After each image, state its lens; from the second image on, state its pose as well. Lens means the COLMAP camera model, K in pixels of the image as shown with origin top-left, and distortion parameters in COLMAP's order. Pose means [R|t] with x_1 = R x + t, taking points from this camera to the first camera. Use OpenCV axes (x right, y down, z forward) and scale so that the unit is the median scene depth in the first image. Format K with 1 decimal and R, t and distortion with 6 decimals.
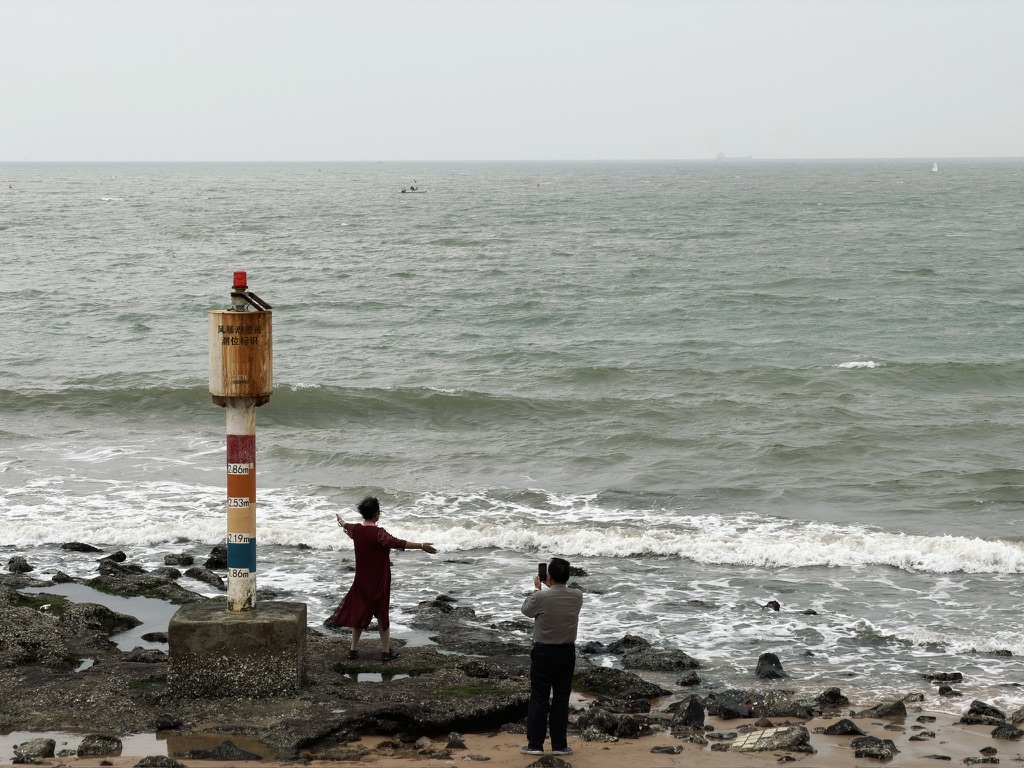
lens RADIAL K [[2984.3, 0, 513.4], [0, 2984.3, 385.6], [0, 0, 1]] dist [0.214136, 0.000000]
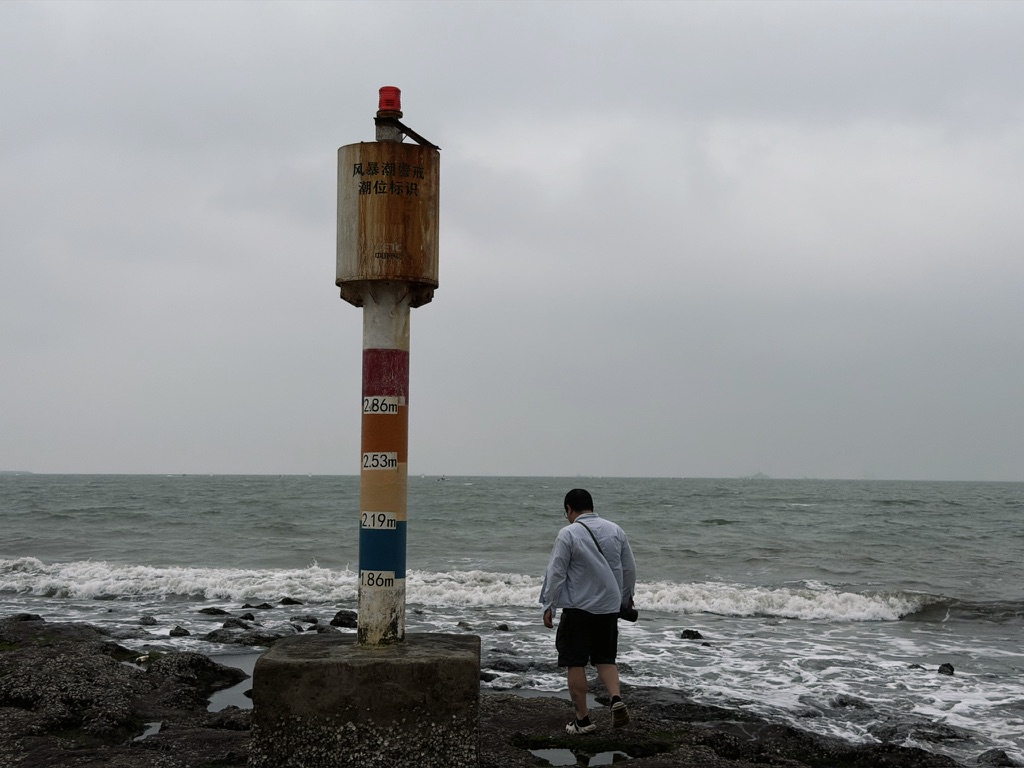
lens RADIAL K [[1405.0, 0, 510.1], [0, 1405.0, 378.1], [0, 0, 1]] dist [0.077435, 0.000000]
pose [[0.999827, 0.011426, 0.014665, -0.070282], [-0.009203, 0.989596, -0.143580, 0.063429], [-0.016153, 0.143421, 0.989530, 0.719743]]
